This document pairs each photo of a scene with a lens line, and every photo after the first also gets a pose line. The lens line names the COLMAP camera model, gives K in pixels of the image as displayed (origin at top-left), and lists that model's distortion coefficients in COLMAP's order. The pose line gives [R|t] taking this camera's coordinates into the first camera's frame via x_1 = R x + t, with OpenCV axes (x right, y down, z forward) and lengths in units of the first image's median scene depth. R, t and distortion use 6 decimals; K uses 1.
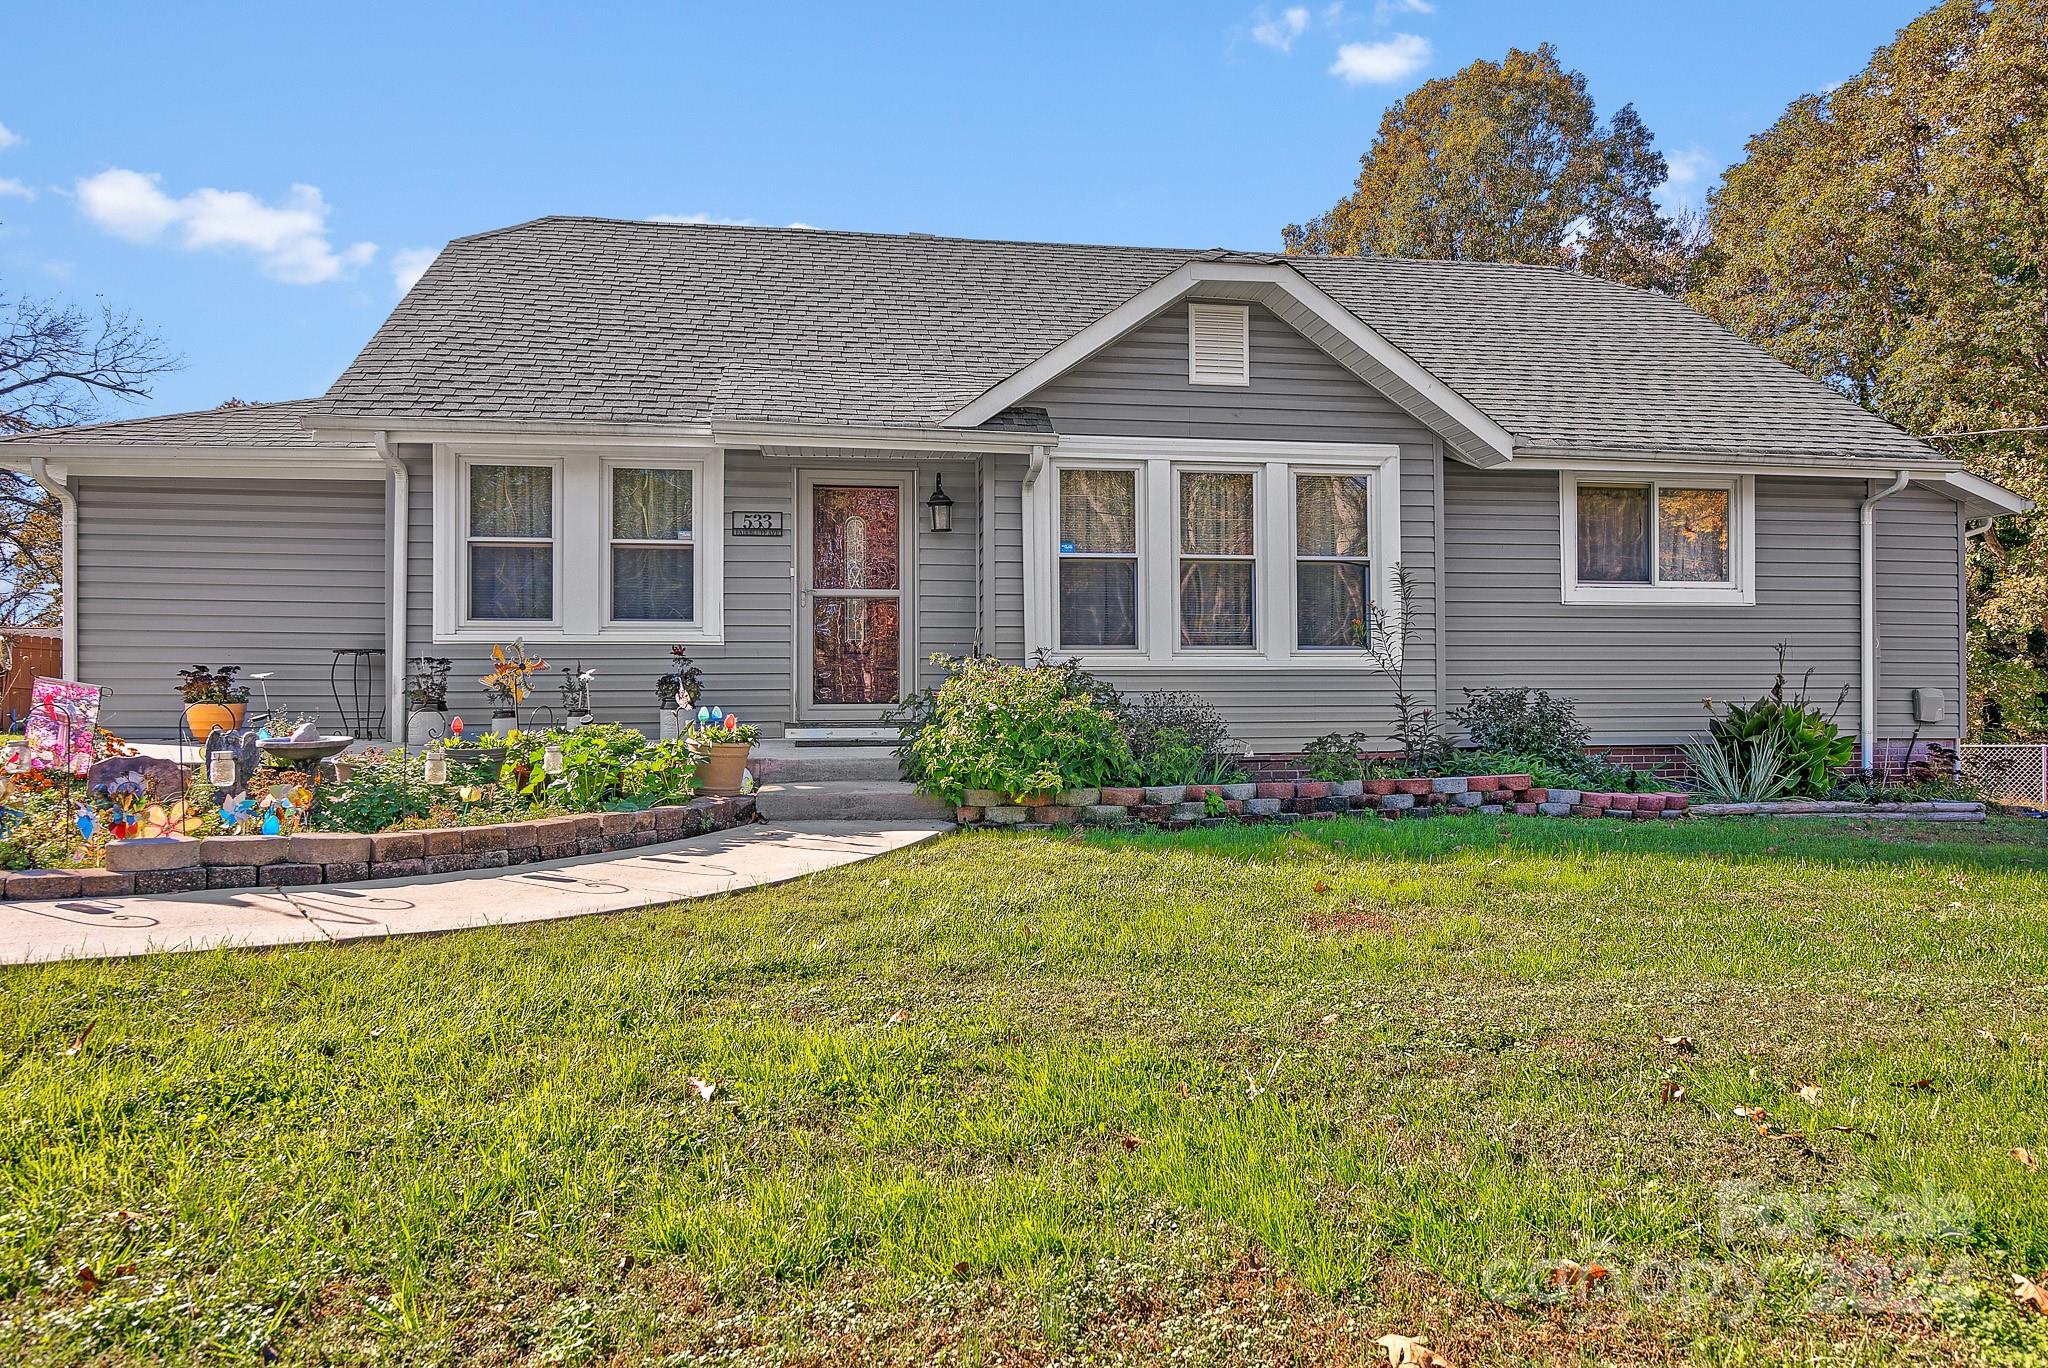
lens RADIAL K [[1280.7, 0, 1030.8], [0, 1280.7, 688.5], [0, 0, 1]] dist [-0.007547, -0.004485]
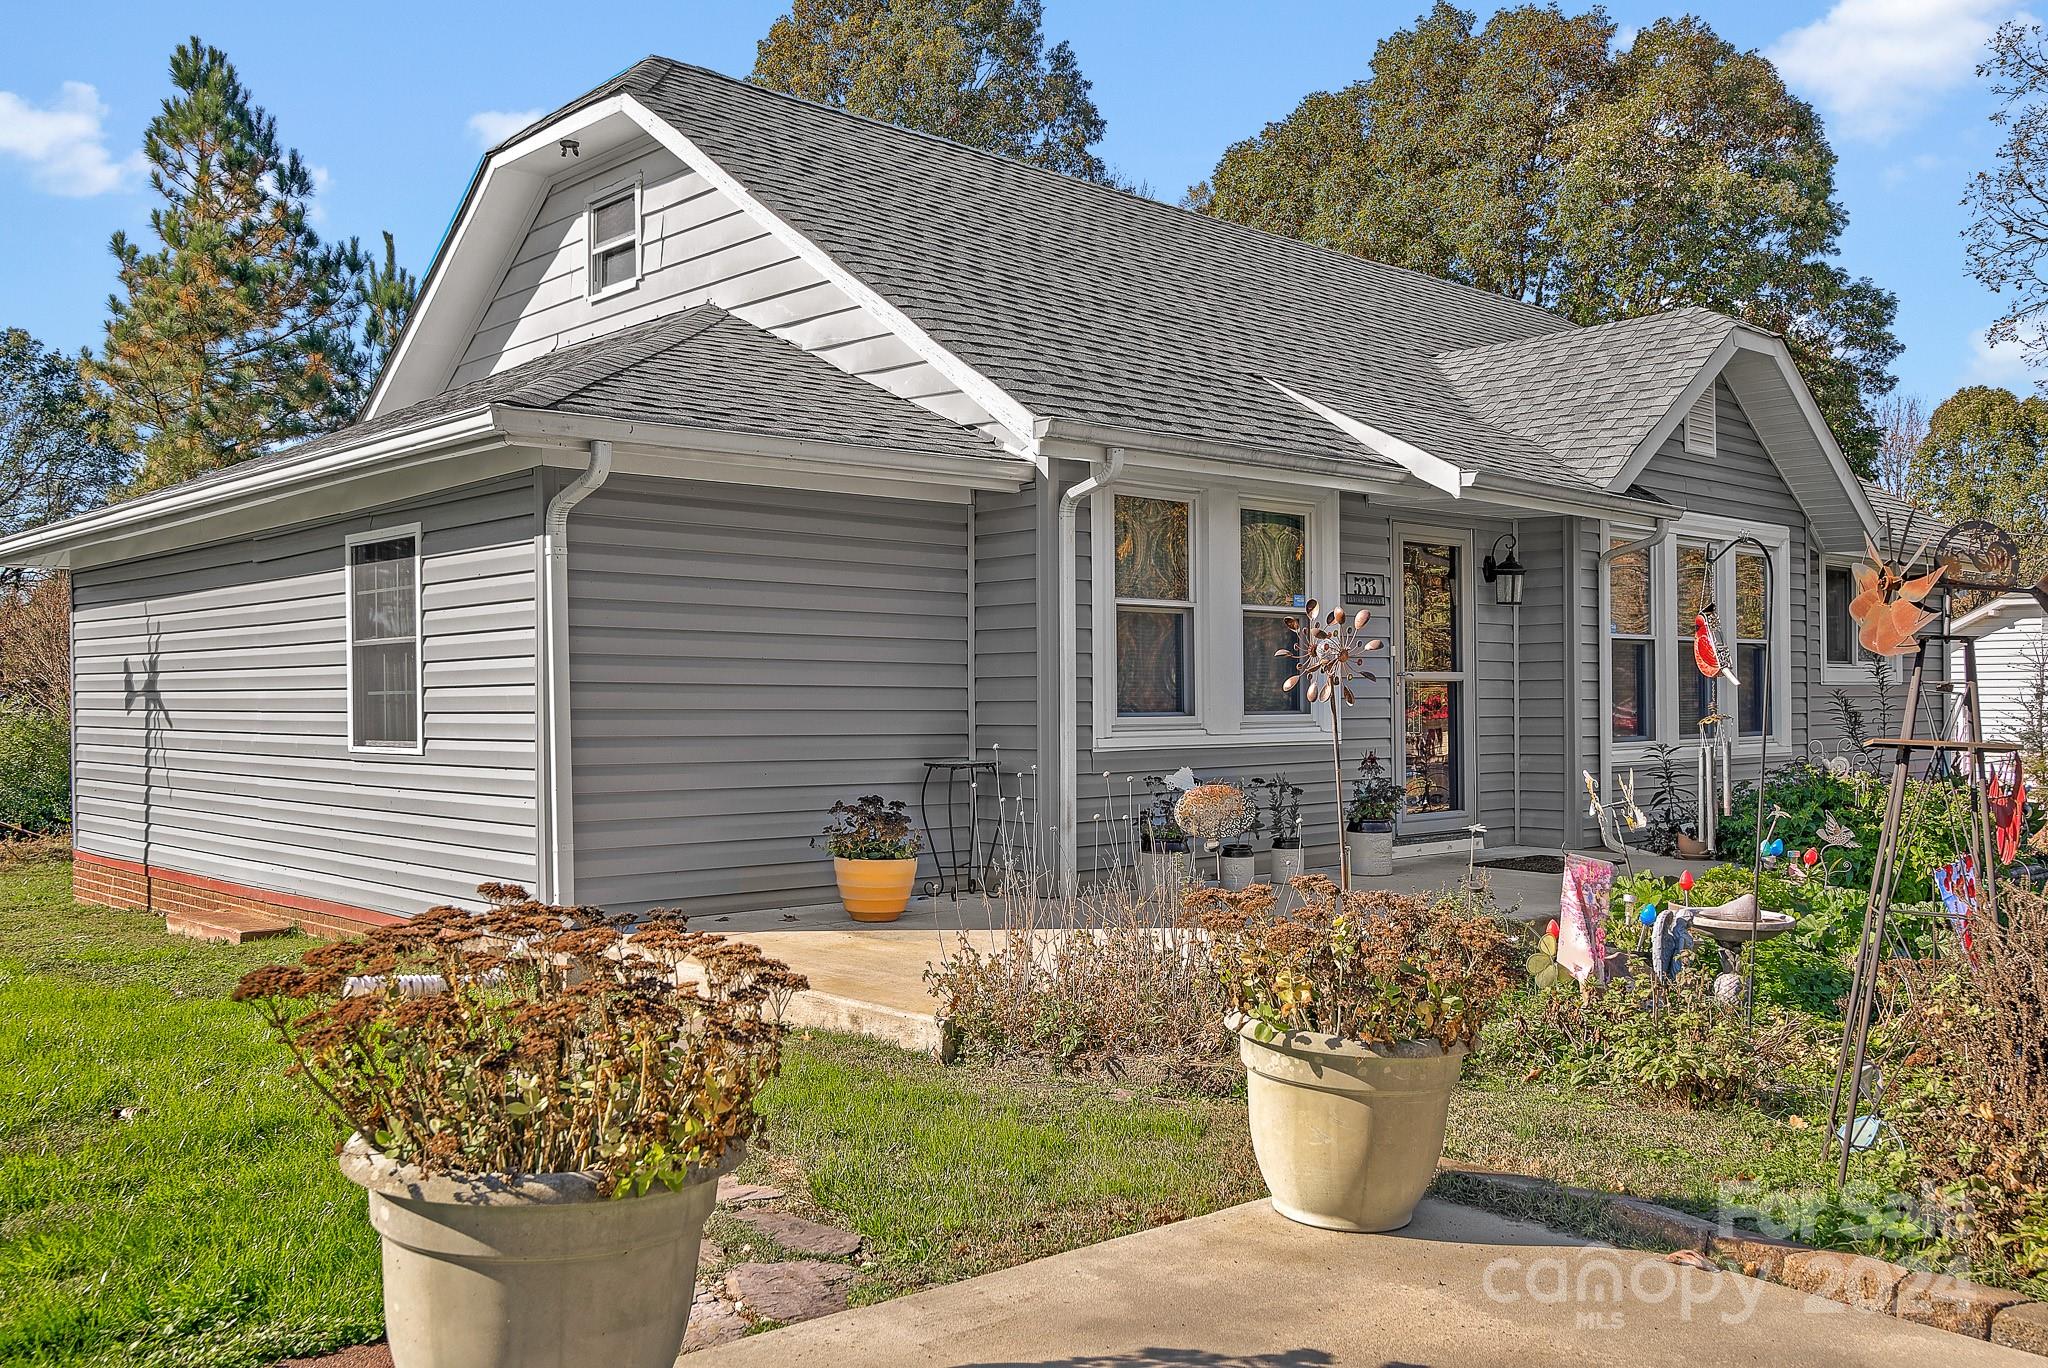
lens RADIAL K [[1826.9, 0, 1015.0], [0, 1826.9, 683.5], [0, 0, 1]] dist [-0.006244, 0.004561]
pose [[0.812849, 0.002931, 0.582467, -0.941954], [0.011067, 0.999729, -0.020474, -0.046230], [-0.582369, 0.023089, 0.812596, 0.202565]]
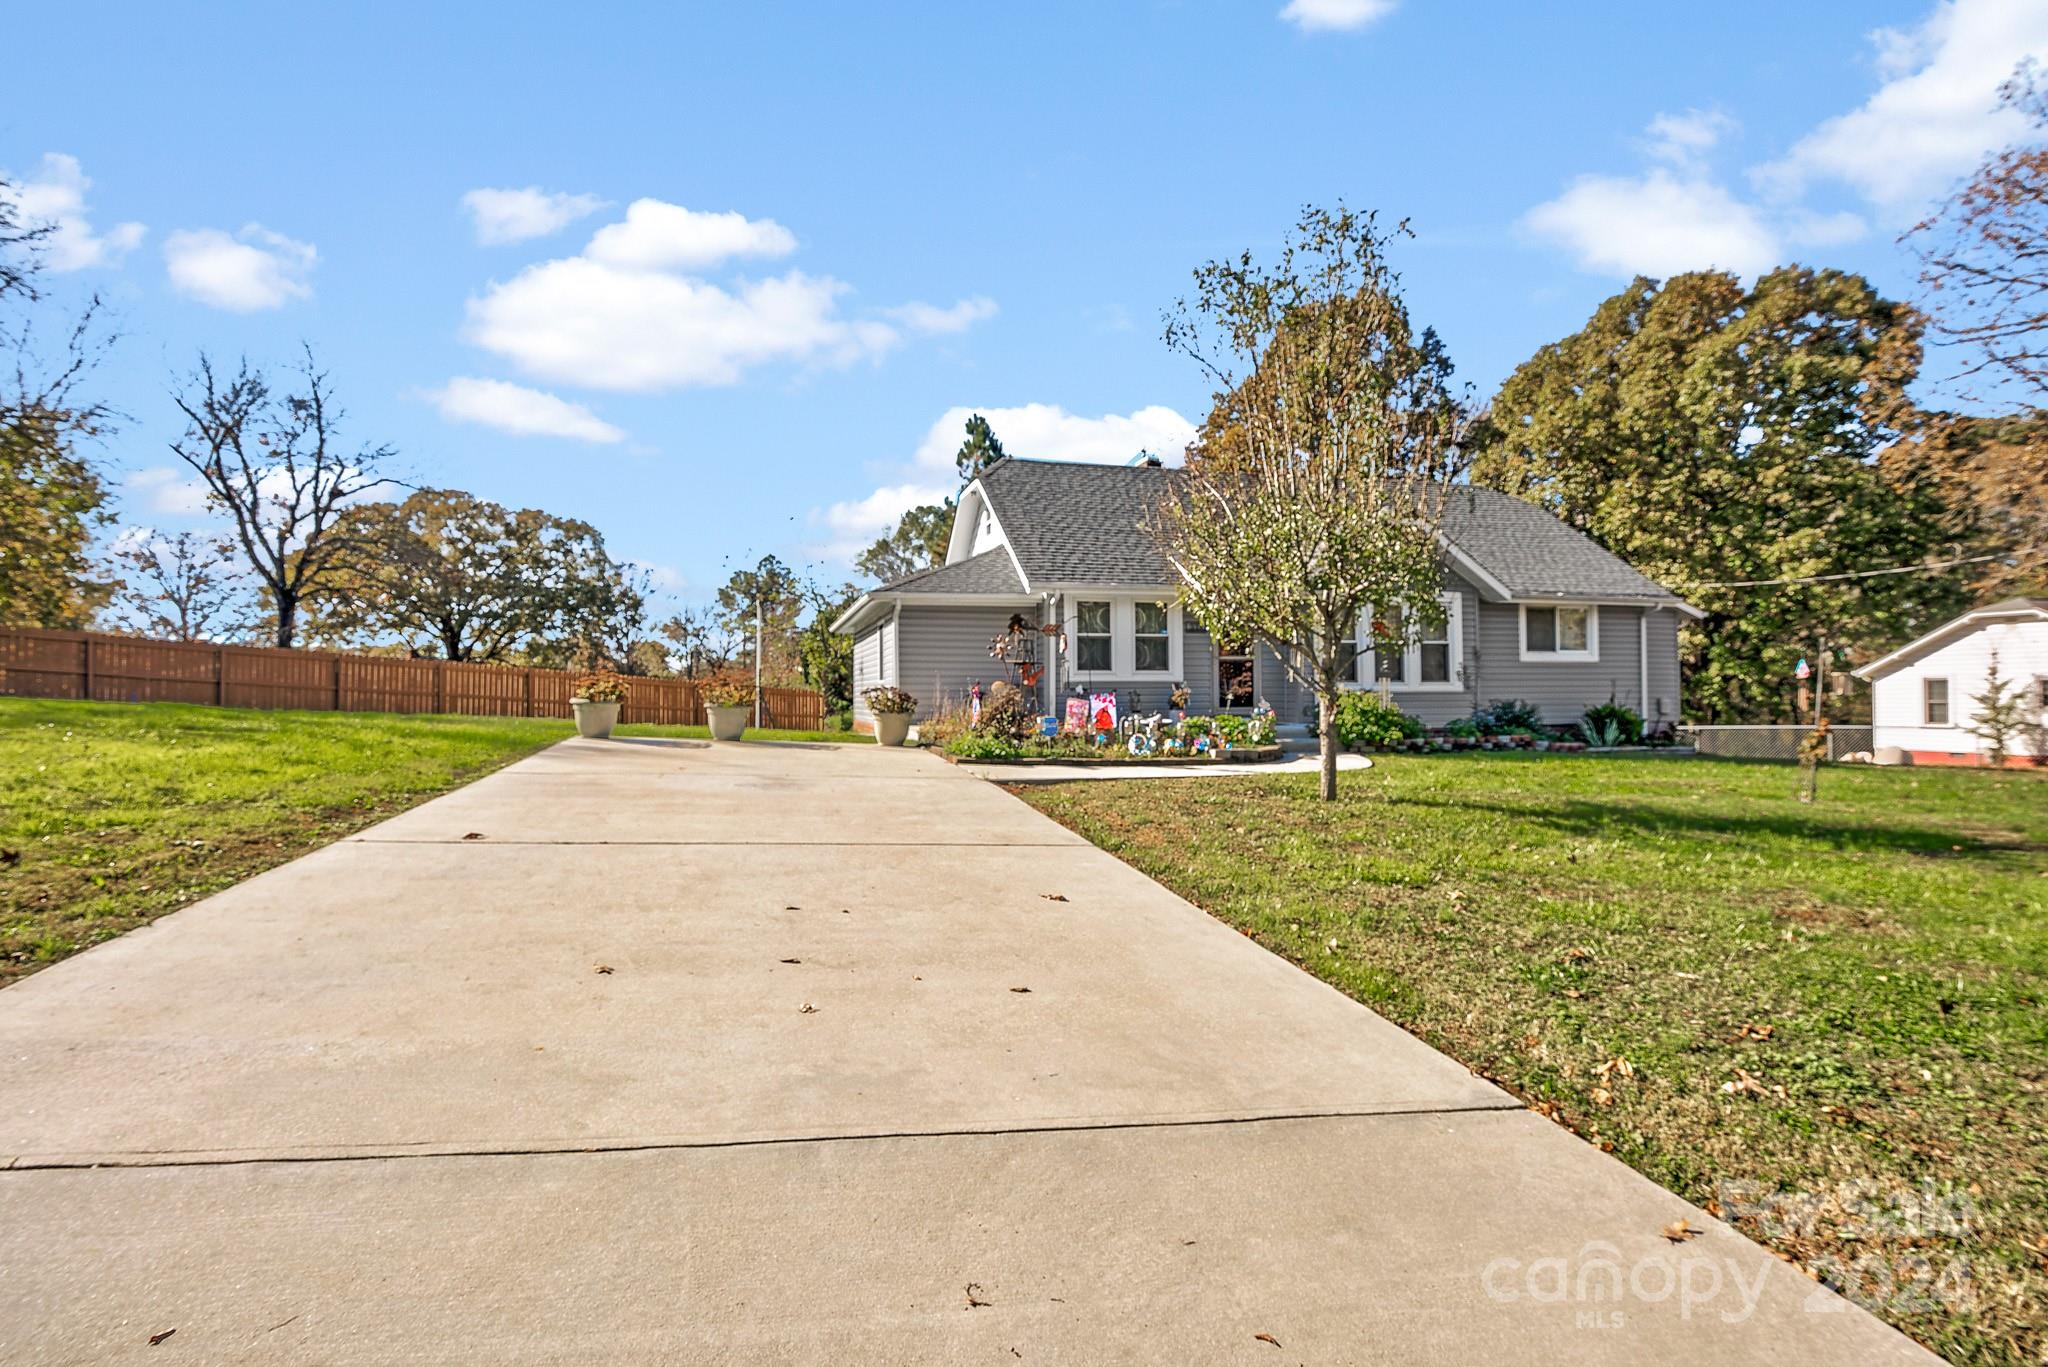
lens RADIAL K [[1038.7, 0, 1014.1], [0, 1038.7, 680.1], [0, 0, 1]] dist [-0.024533, -0.000377]
pose [[0.993681, -0.002829, 0.112203, -0.667731], [0.005176, 0.999774, -0.020636, -0.000866], [-0.112119, 0.021086, 0.993471, -0.694370]]
